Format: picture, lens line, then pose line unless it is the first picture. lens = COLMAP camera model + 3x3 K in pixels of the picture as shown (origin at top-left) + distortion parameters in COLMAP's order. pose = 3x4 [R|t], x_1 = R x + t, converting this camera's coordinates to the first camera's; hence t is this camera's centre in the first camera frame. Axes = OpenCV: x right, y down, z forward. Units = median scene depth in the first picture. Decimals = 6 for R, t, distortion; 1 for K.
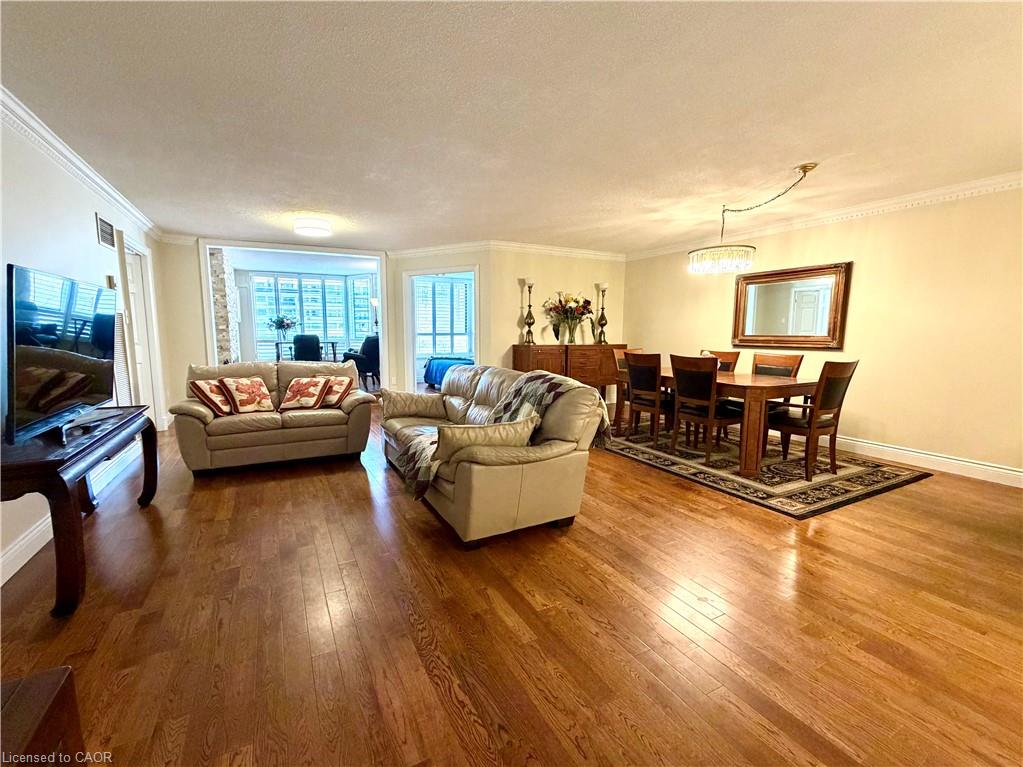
lens RADIAL K [[431.5, 0, 492.9], [0, 431.5, 381.2], [0, 0, 1]] dist [0.000689, 0.000002]
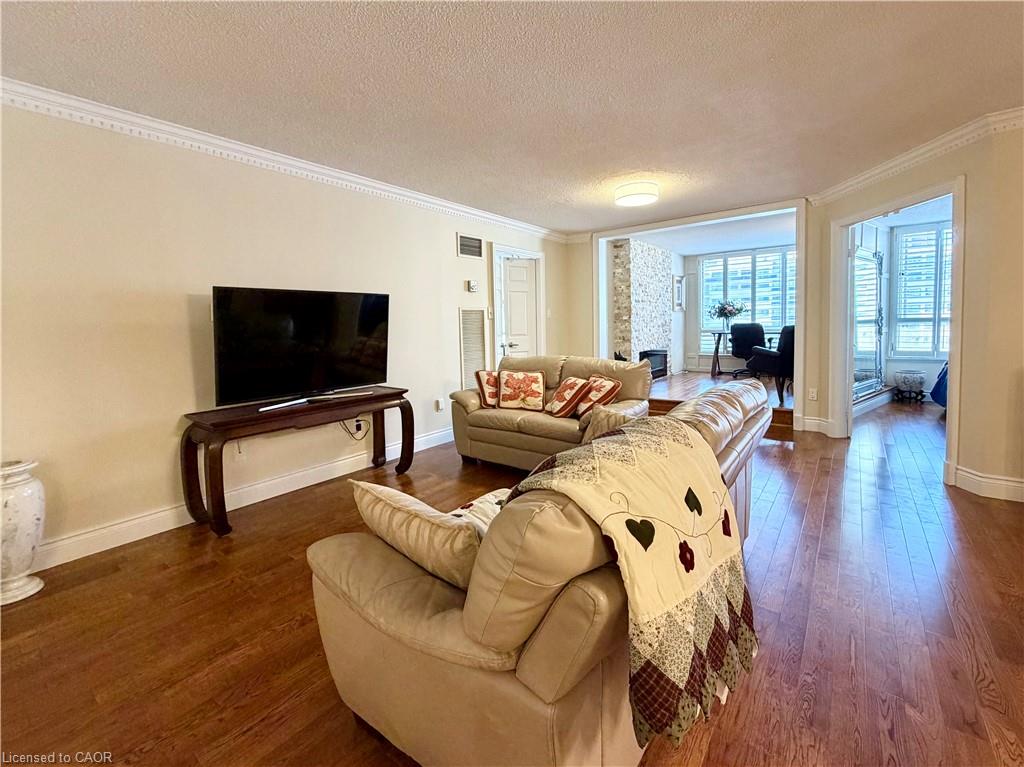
lens RADIAL K [[453.8, 0, 514.6], [0, 453.8, 345.2], [0, 0, 1]] dist [0.001641, 0.000052]
pose [[0.434192, 0.030350, -0.900309, 0.218928], [-0.080978, 0.996701, -0.005453, -0.040386], [0.897174, 0.075273, 0.435217, 0.362348]]
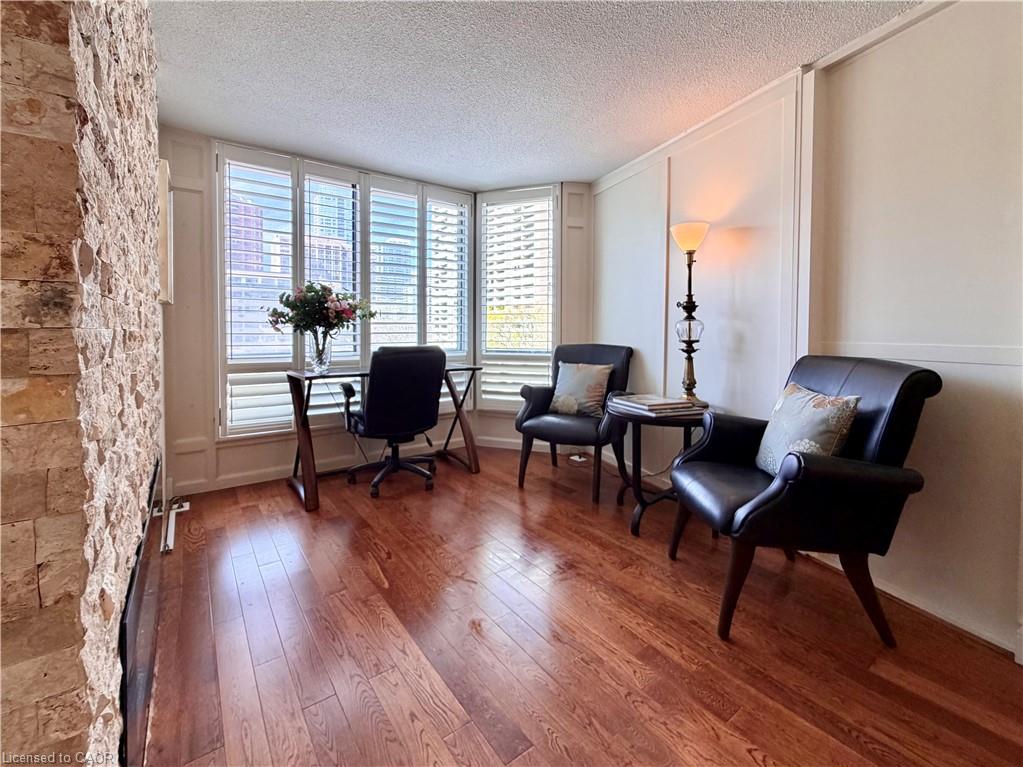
lens RADIAL K [[453.3, 0, 514.1], [0, 453.3, 345.3], [0, 0, 1]] dist [0.001641, 0.000052]
pose [[0.988134, -0.004381, 0.153530, -0.607676], [0.016604, 0.996782, -0.078423, -0.122759], [-0.152693, 0.080042, 0.985027, 1.000851]]
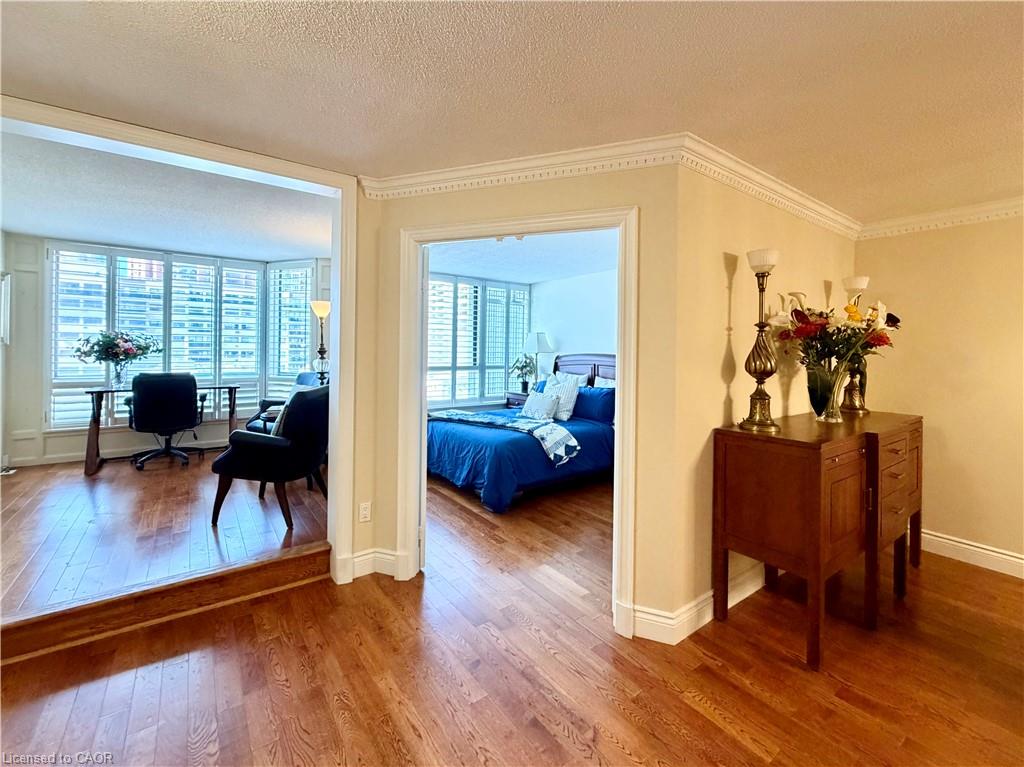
lens RADIAL K [[436.6, 0, 498.3], [0, 436.6, 352.5], [0, 0, 1]] dist [0.001364, 0.000355]
pose [[0.990400, 0.012799, 0.137640, -0.202215], [0.001474, 0.994670, -0.103100, -0.119773], [-0.138226, 0.102313, 0.985102, 0.706324]]
